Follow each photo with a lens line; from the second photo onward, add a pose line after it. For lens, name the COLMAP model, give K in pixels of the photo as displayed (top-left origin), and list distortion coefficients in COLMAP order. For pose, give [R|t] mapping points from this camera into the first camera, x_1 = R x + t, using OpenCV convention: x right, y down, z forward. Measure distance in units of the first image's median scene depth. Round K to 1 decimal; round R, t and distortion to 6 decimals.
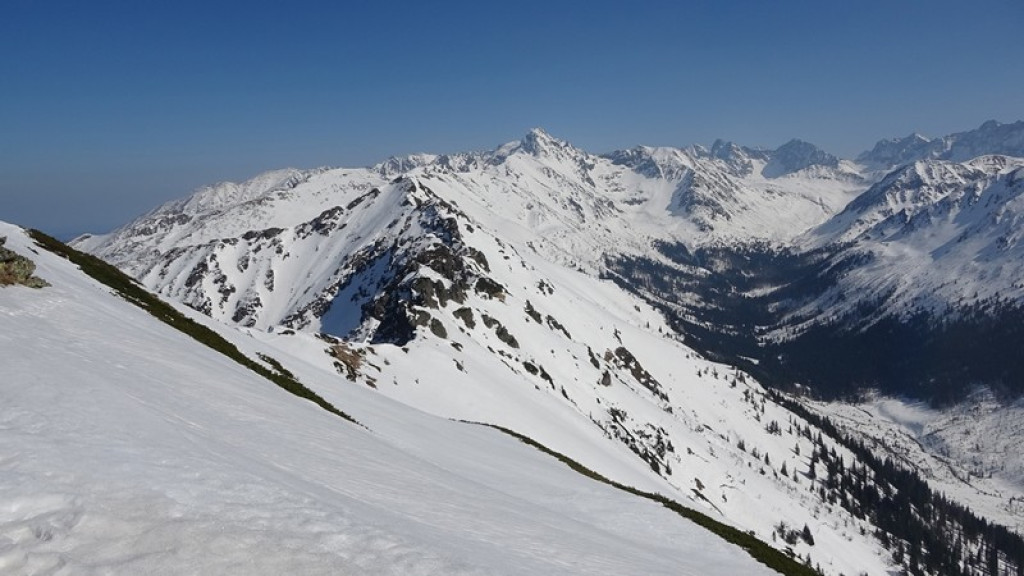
lens RADIAL K [[732.0, 0, 512.2], [0, 732.0, 284.4], [0, 0, 1]] dist [0.011014, -0.020482]
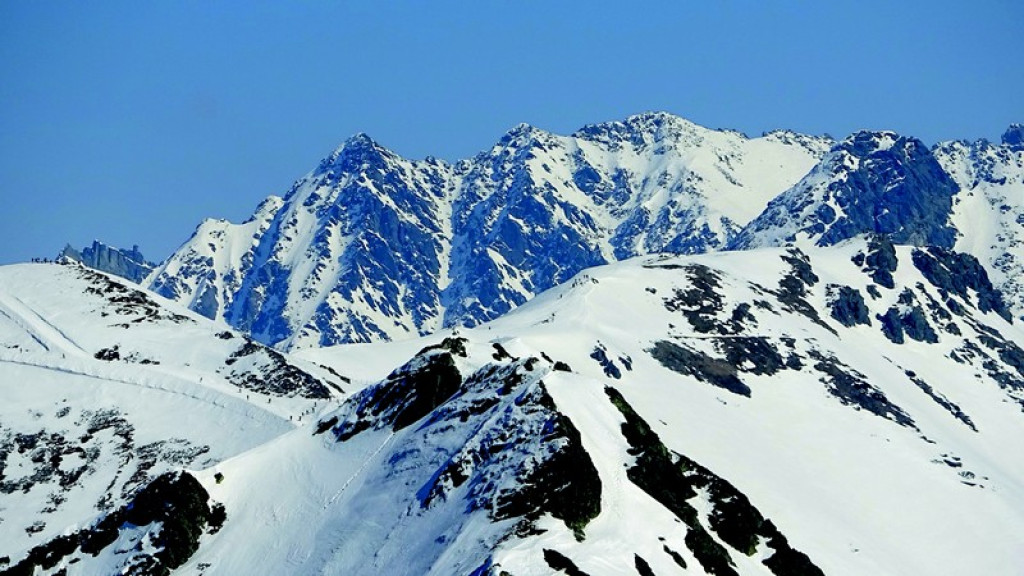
lens RADIAL K [[732.0, 0, 511.9], [0, 732.0, 287.7], [0, 0, 1]] dist [0.011014, -0.020482]
pose [[0.994948, 0.016622, -0.099009, -0.154058], [-0.030790, 0.989194, -0.143343, -0.164772], [0.095556, 0.145668, 0.984708, 1.043700]]
